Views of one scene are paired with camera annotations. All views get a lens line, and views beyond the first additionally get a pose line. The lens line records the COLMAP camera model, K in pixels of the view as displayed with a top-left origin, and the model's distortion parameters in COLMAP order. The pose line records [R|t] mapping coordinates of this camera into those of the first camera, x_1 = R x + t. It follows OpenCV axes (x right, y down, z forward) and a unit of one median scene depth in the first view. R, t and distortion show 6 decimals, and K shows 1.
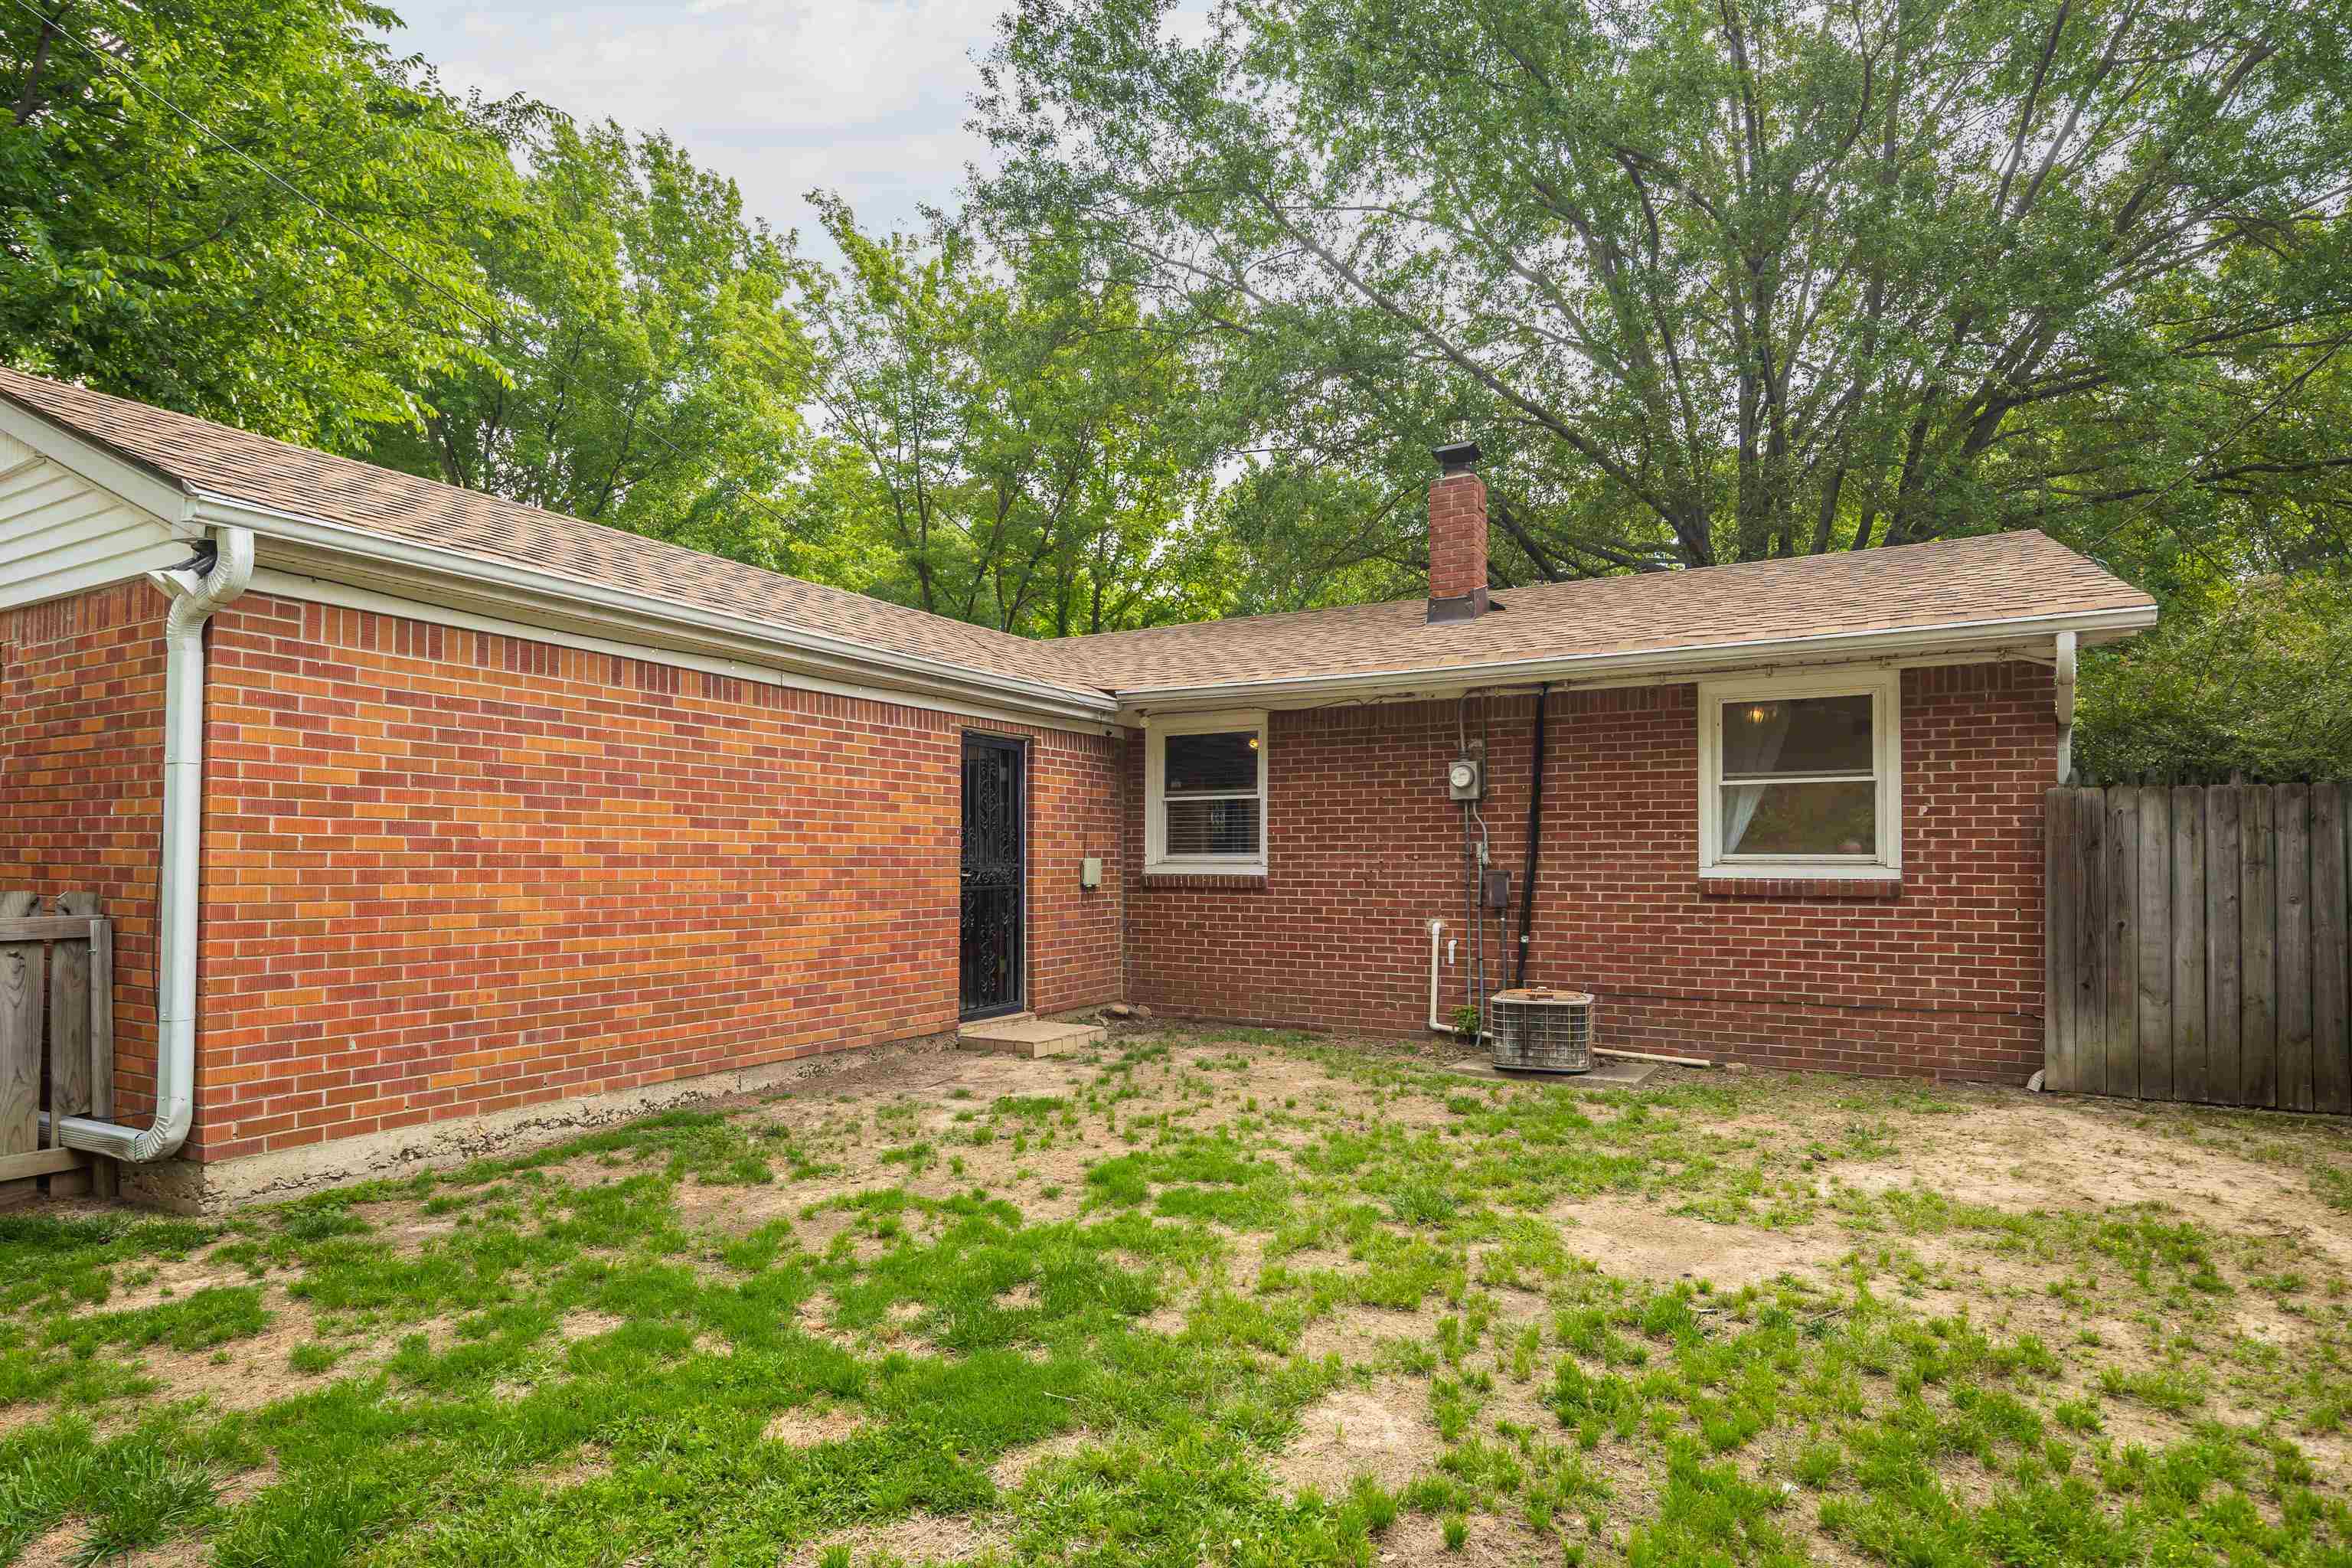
lens RADIAL K [[1147.3, 0, 1257.3], [0, 1147.3, 783.8], [0, 0, 1]] dist [0.002426, 0.000135]
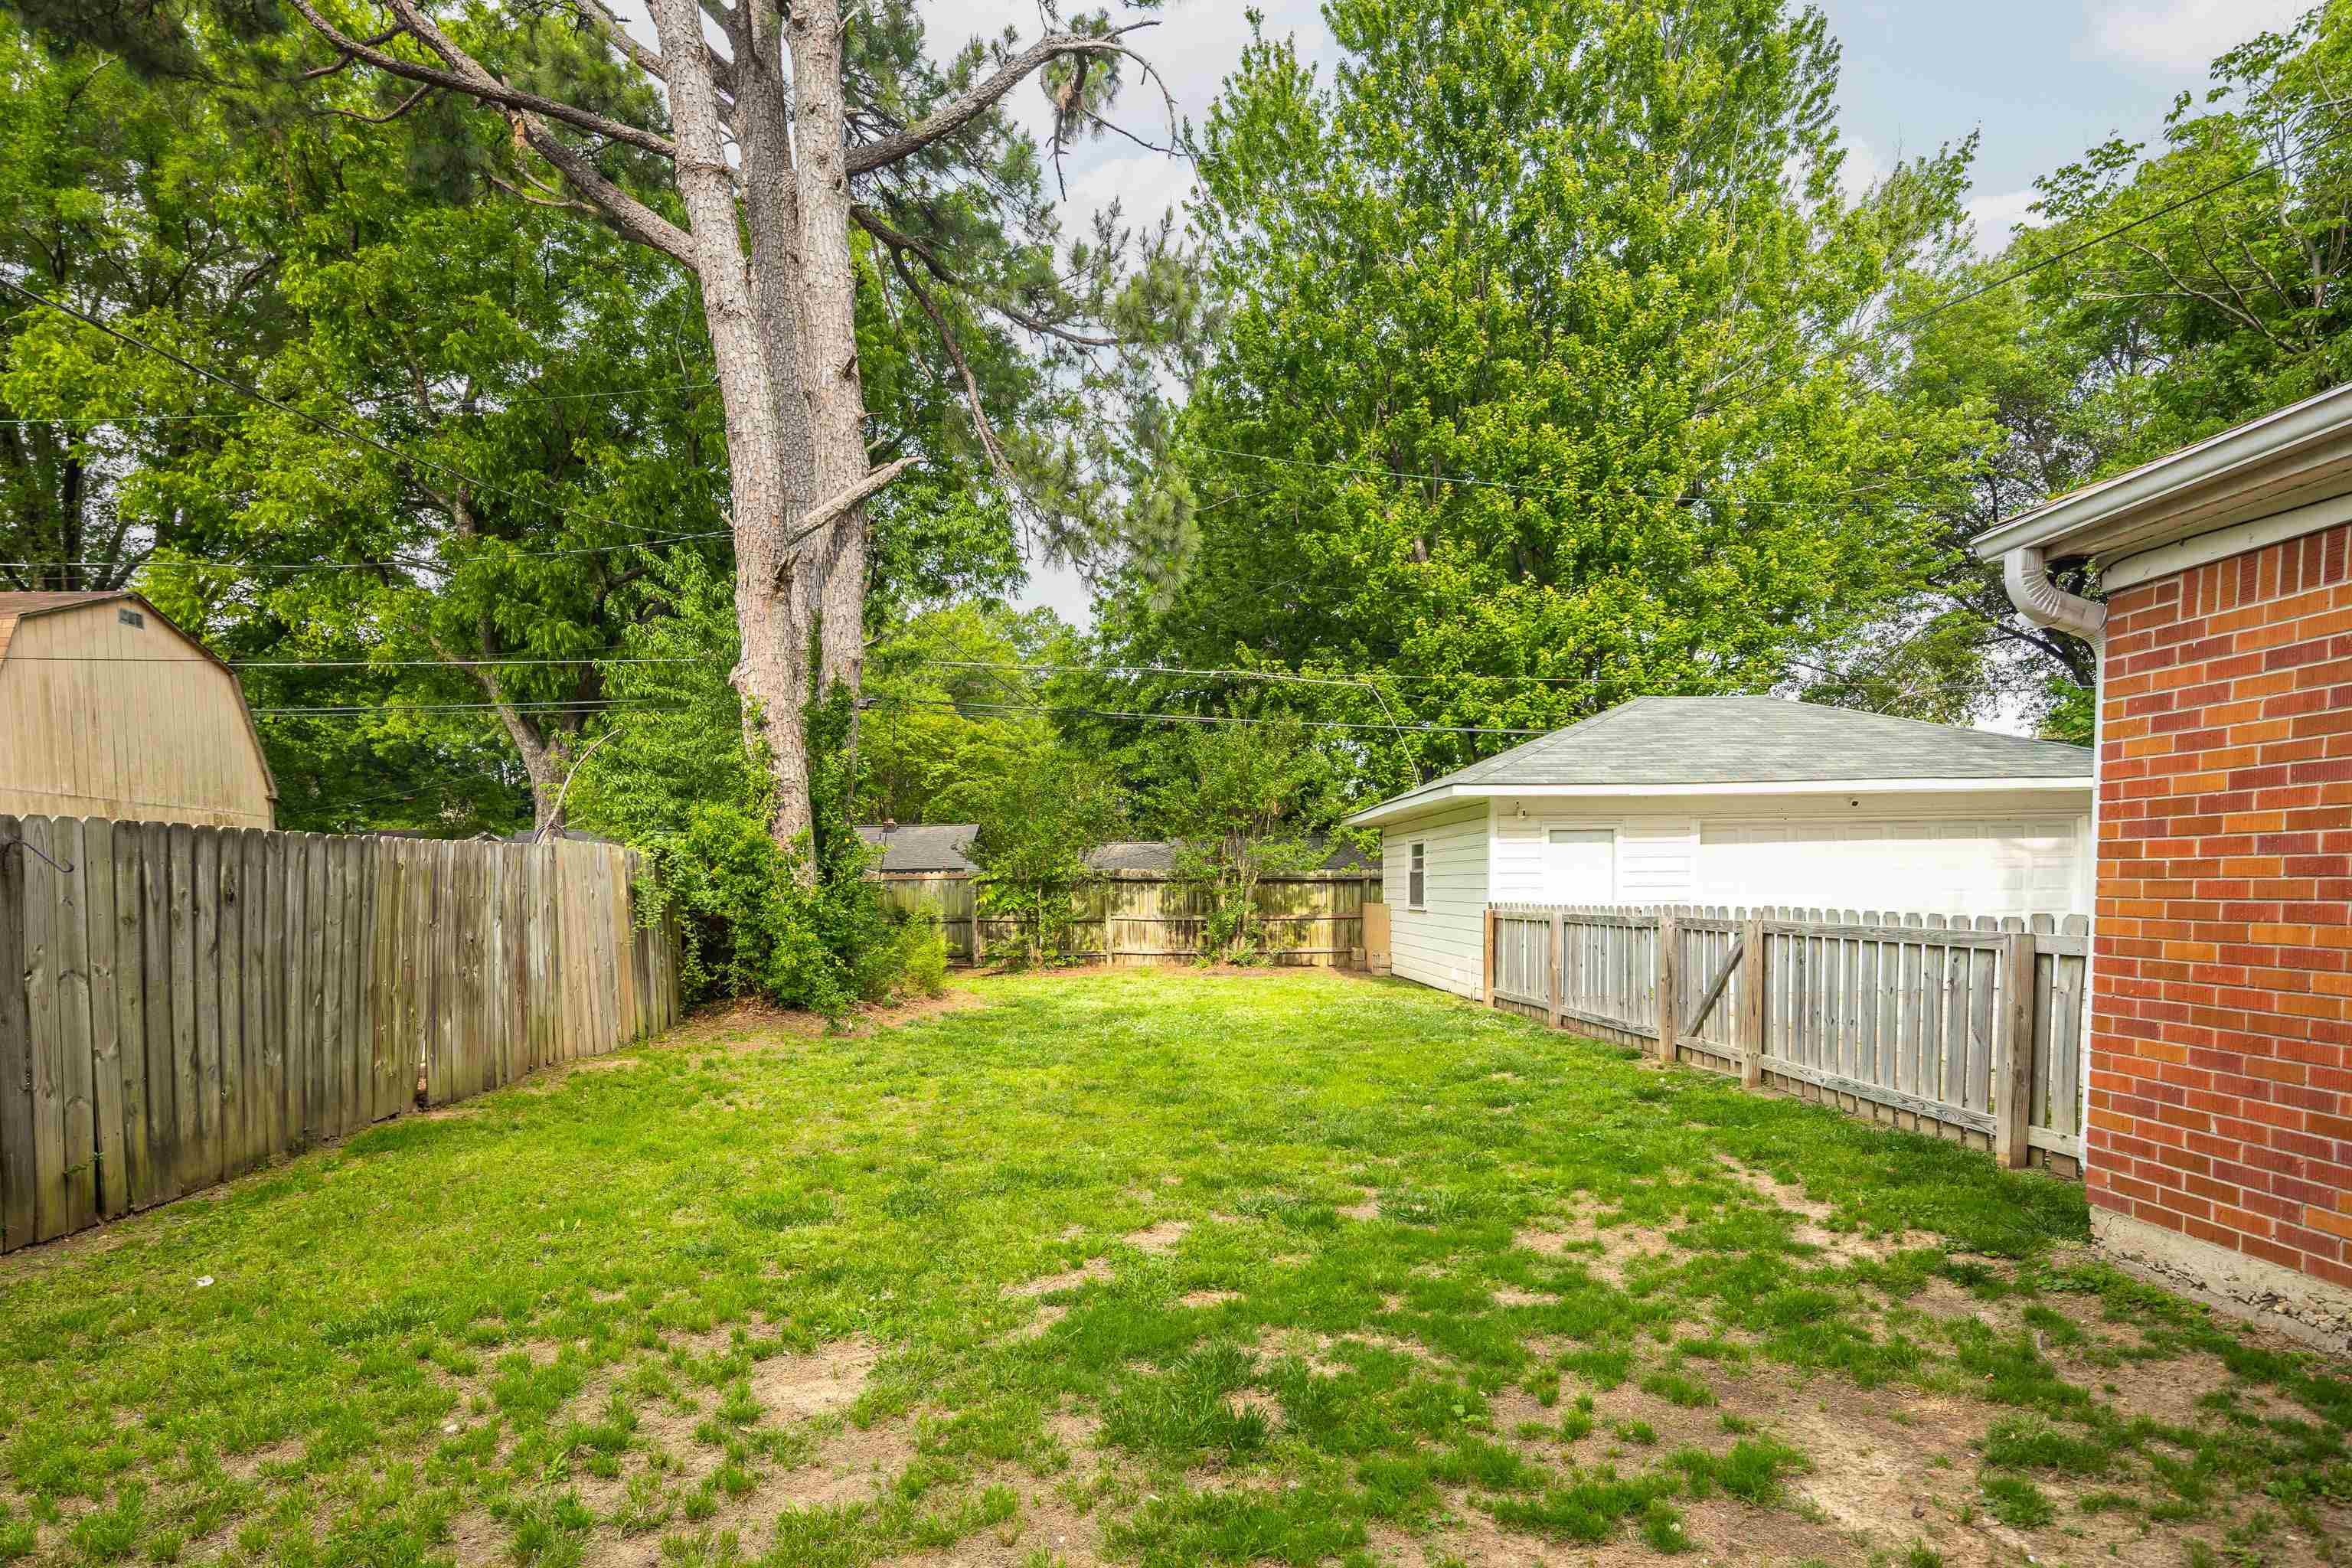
lens RADIAL K [[1137.1, 0, 1175.7], [0, 1137.1, 941.6], [0, 0, 1]] dist [0.000944, 0.000110]
pose [[-0.874251, 0.037473, -0.484026, 0.183337], [0.048764, 0.998752, -0.010755, 0.071781], [0.483019, -0.033005, -0.874988, 1.264052]]
